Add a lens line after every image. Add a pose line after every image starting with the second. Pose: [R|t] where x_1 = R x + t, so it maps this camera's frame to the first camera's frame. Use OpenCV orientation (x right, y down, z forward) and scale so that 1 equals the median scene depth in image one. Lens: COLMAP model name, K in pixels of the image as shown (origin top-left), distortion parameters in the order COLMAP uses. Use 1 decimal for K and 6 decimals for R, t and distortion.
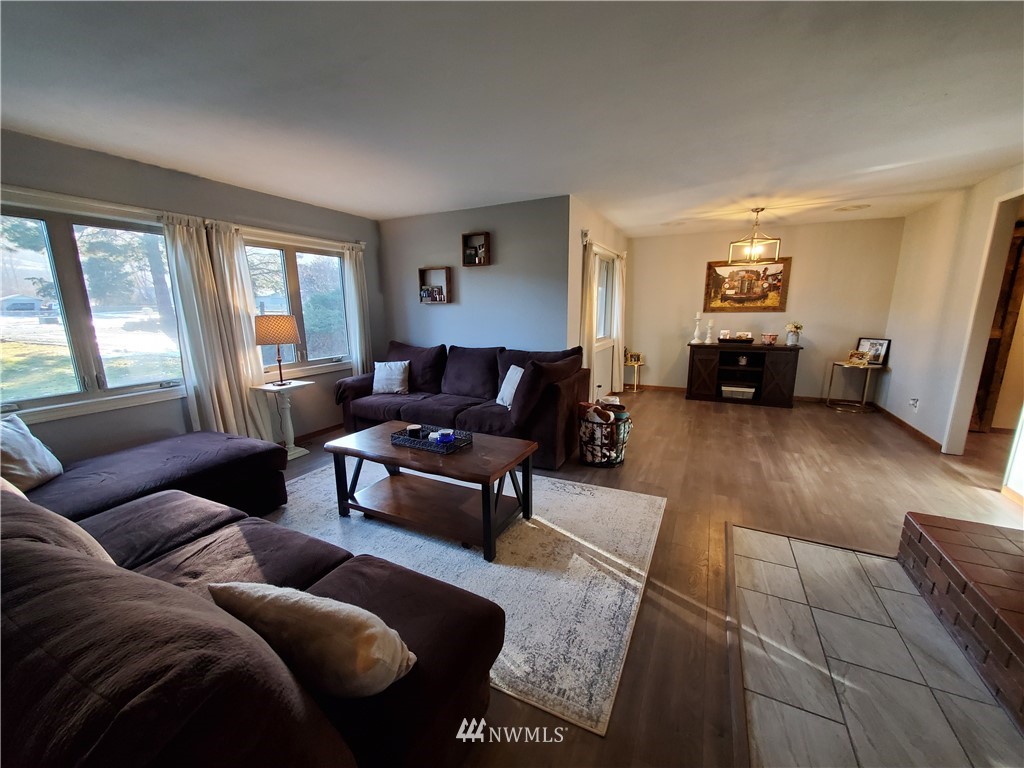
lens RADIAL K [[405.9, 0, 508.4], [0, 405.9, 395.7], [0, 0, 1]] dist [-0.014976, -0.000380]
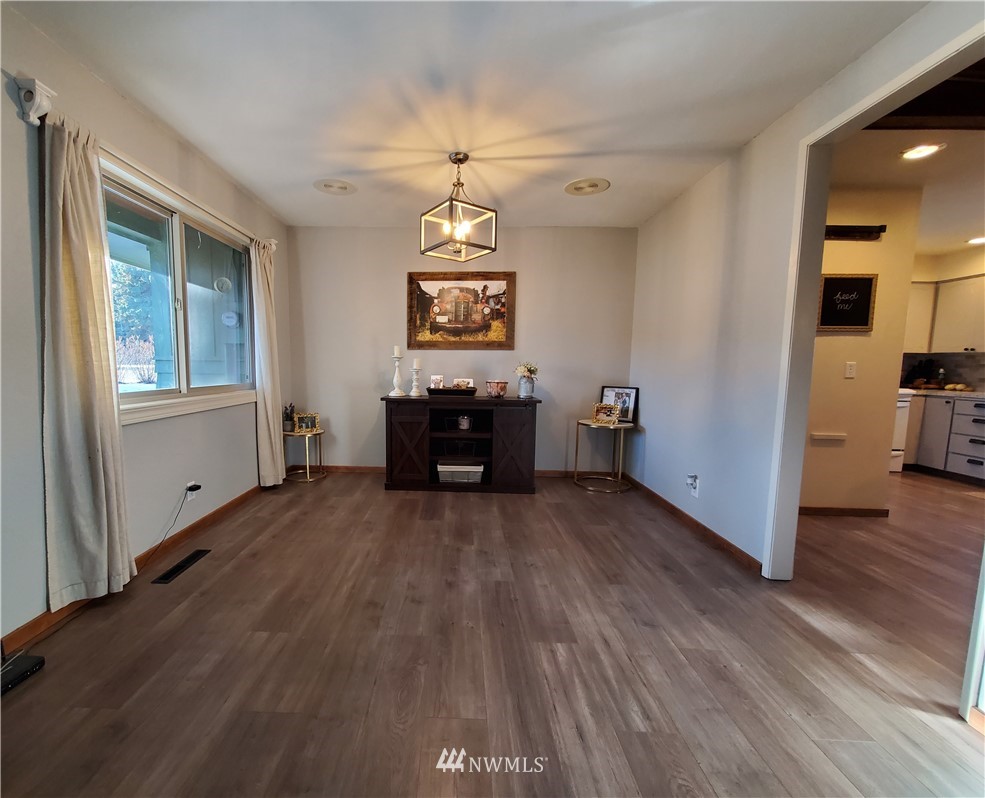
lens RADIAL K [[407.5, 0, 492.5], [0, 407.5, 399.0], [0, 0, 1]] dist [-0.000039, -0.000015]
pose [[0.859953, -0.008660, 0.510301, 0.297866], [0.075740, 0.990950, -0.110819, -0.049656], [-0.504723, 0.133949, 0.852826, 0.433271]]
